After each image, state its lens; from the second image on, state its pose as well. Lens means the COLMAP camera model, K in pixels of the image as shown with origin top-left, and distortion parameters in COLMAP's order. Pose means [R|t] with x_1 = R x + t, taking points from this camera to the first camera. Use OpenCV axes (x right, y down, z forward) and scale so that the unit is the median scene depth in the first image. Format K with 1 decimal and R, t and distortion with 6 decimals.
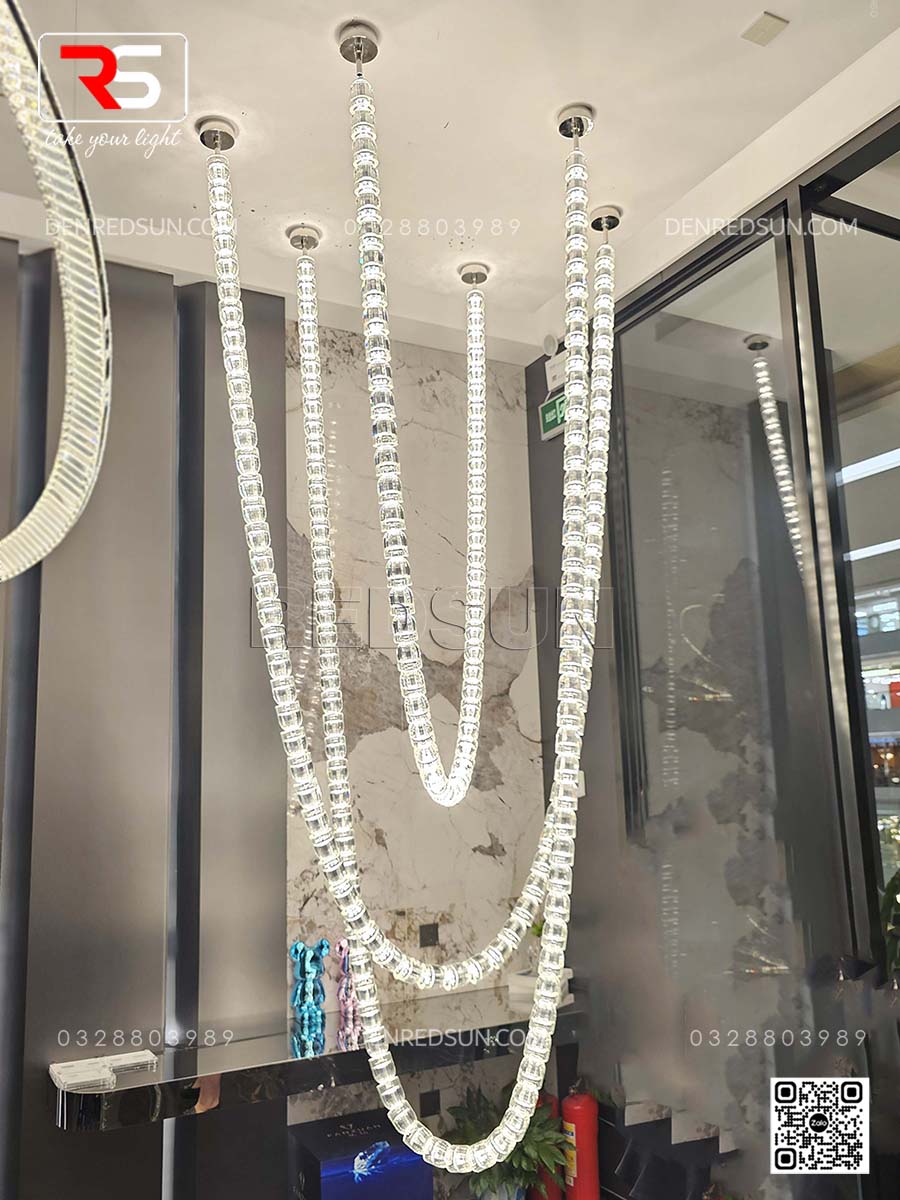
lens RADIAL K [[963.7, 0, 450.0], [0, 963.7, 600.0], [0, 0, 1]] dist [0.007805, -0.009072]
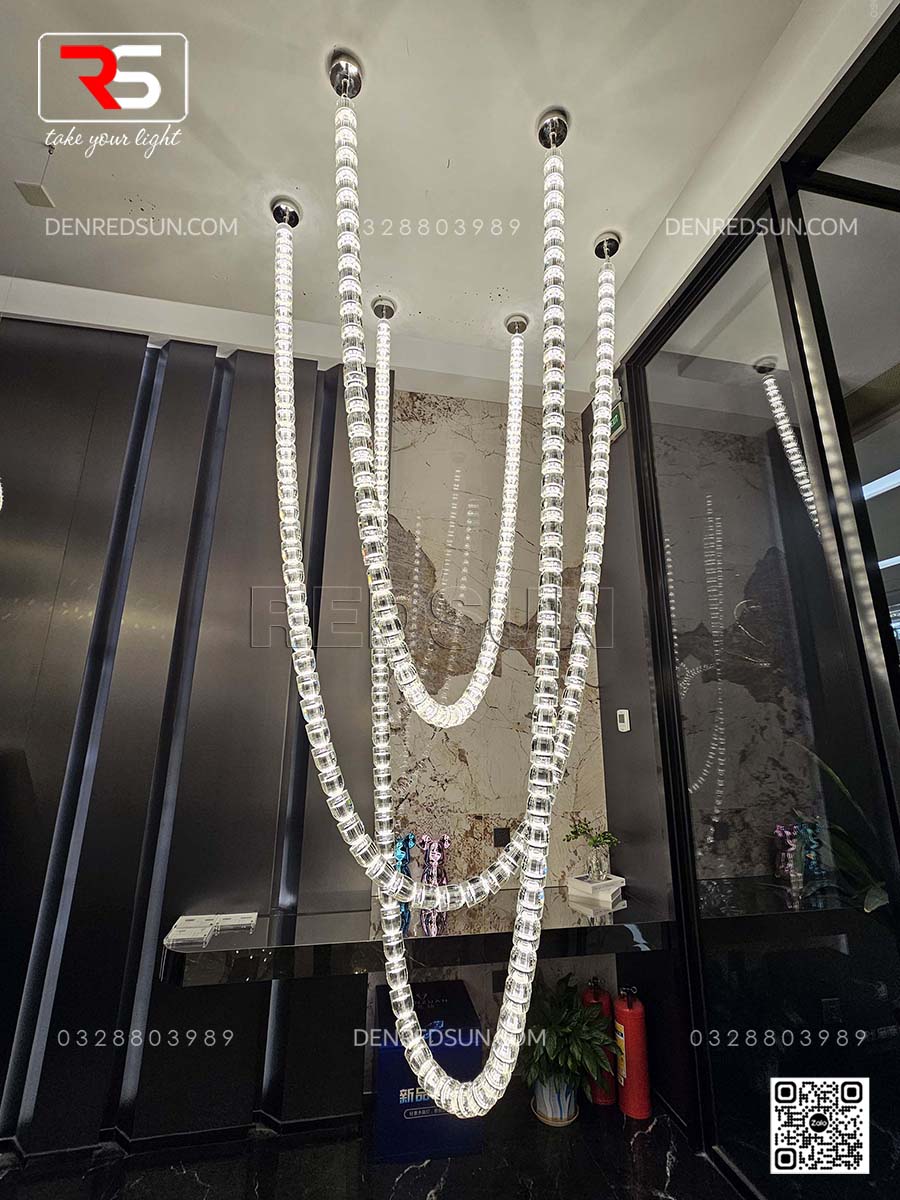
lens RADIAL K [[510.0, 0, 450.5], [0, 510.0, 578.3], [0, 0, 1]] dist [-0.002506, 0.000445]
pose [[0.954599, -0.041787, -0.294950, 0.127659], [0.015438, 0.995722, -0.091102, 0.068235], [0.297495, 0.082412, 0.951160, 0.314114]]
